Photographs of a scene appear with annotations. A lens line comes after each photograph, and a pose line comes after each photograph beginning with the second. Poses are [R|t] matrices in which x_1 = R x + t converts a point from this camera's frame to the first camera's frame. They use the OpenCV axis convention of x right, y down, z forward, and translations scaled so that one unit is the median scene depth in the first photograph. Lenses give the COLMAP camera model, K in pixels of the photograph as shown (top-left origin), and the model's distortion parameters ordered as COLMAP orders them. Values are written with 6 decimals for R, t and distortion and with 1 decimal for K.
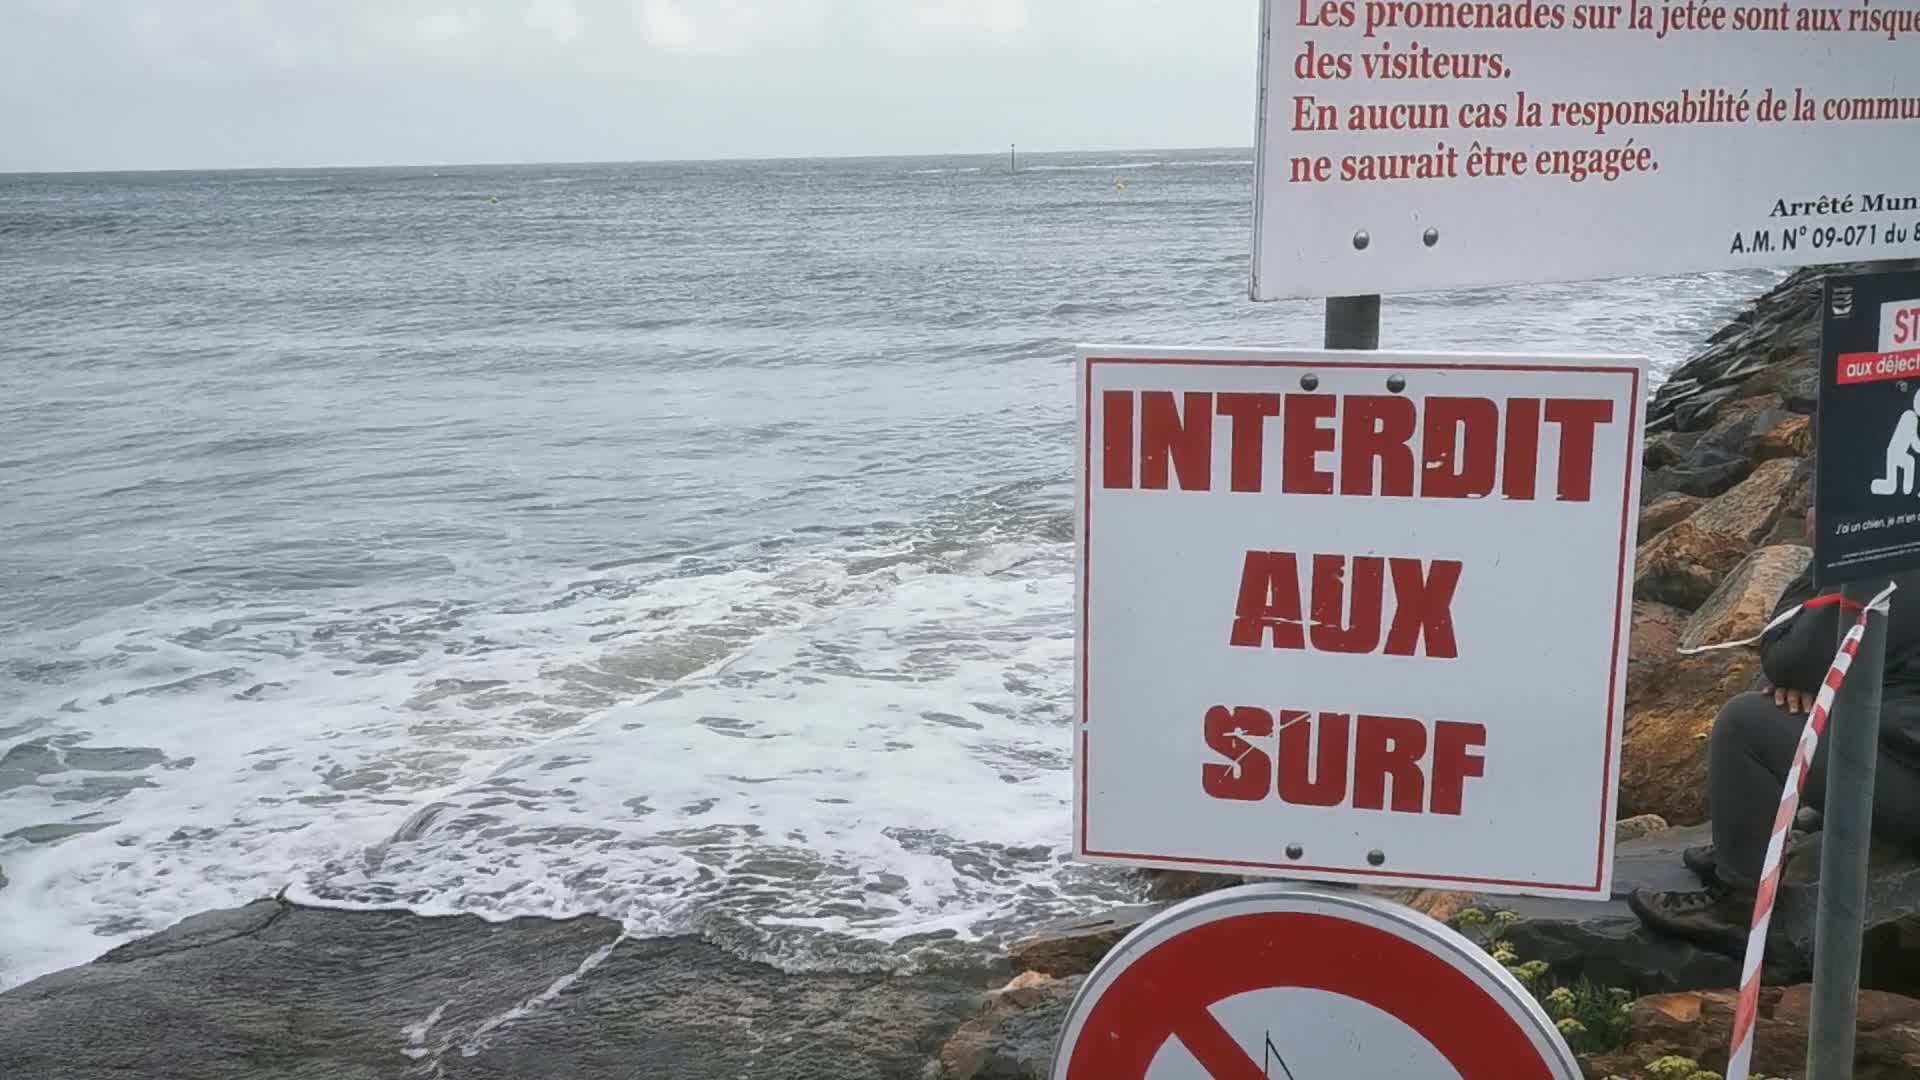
lens RADIAL K [[1984.3, 0, 1009.1], [0, 1984.3, 547.1], [0, 0, 1]] dist [0.058371, -0.025249]
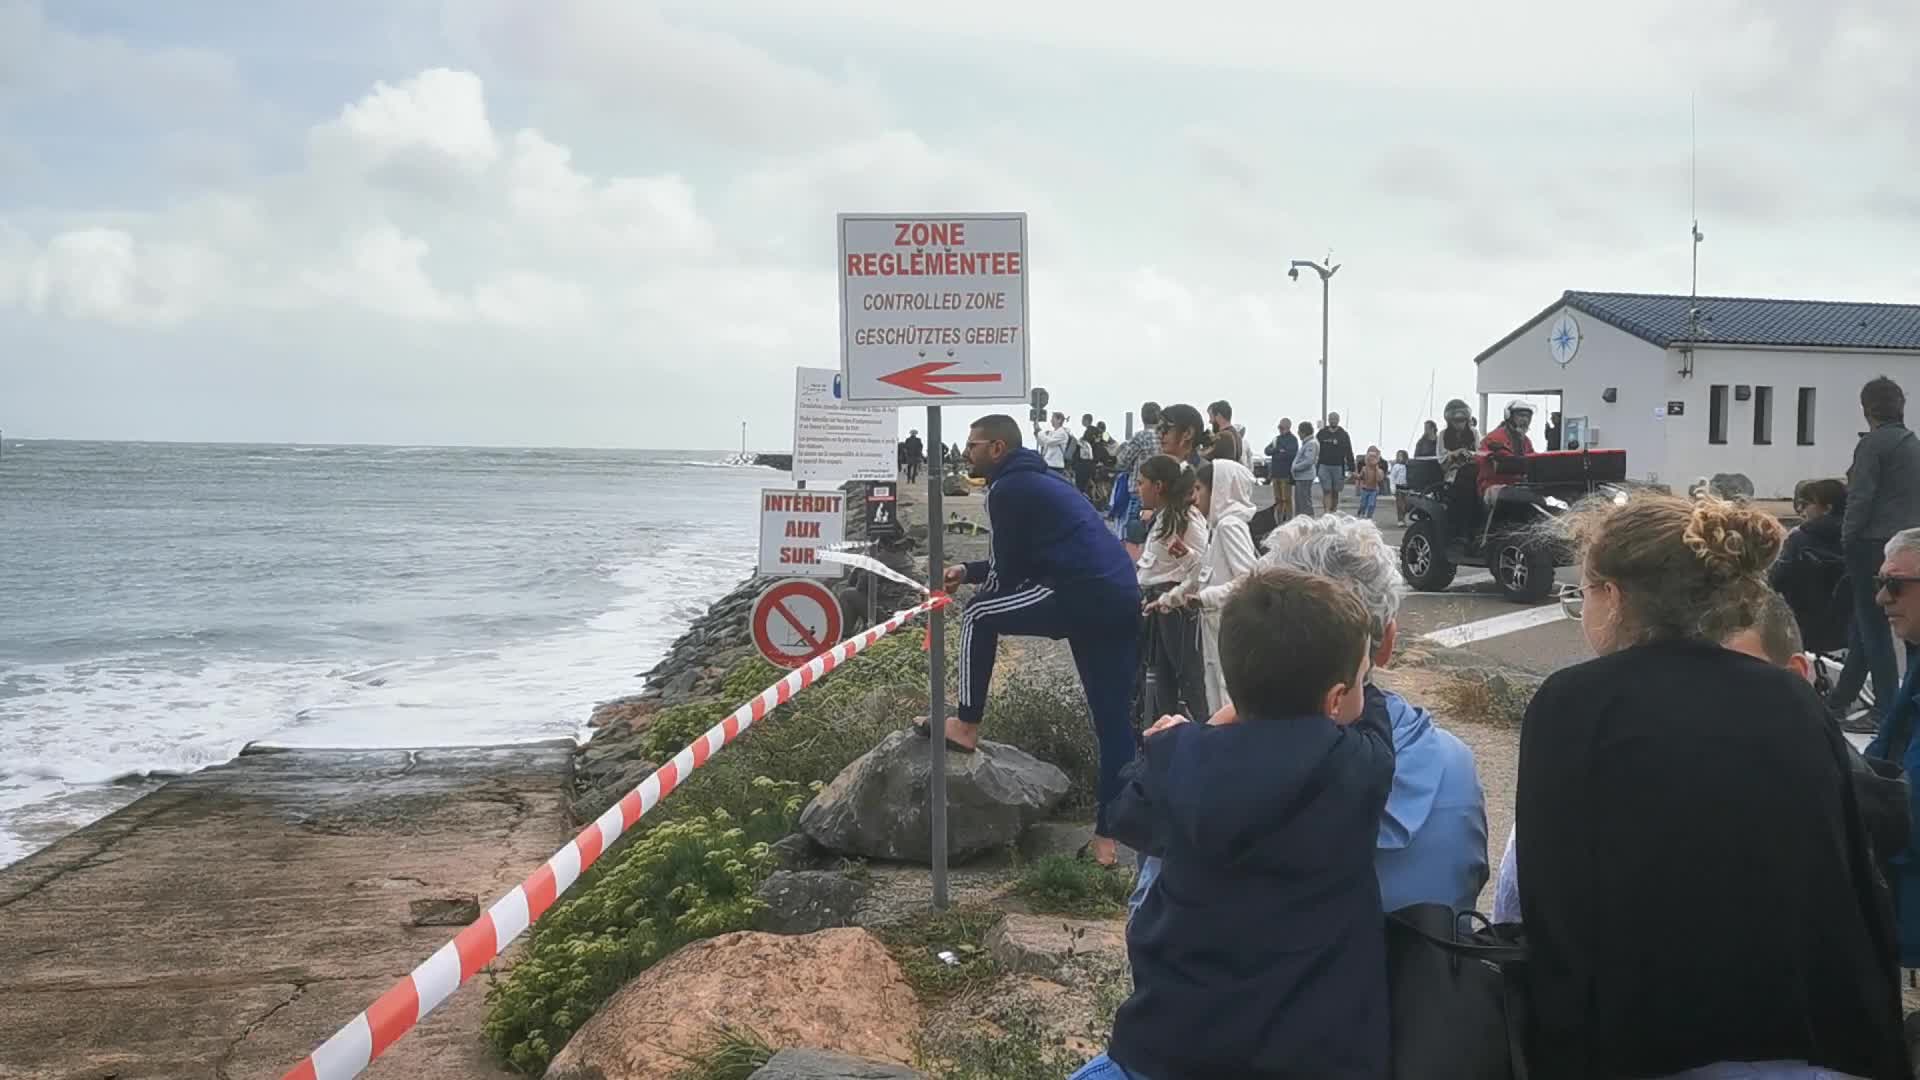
lens RADIAL K [[3191.4, 0, 951.5], [0, 3191.4, 536.7], [0, 0, 1]] dist [0.124556, 0.070246]
pose [[0.898129, 0.019183, 0.439314, -3.830134], [0.055369, 0.986163, -0.156258, 1.649618], [-0.436232, 0.164664, 0.884639, -8.103543]]
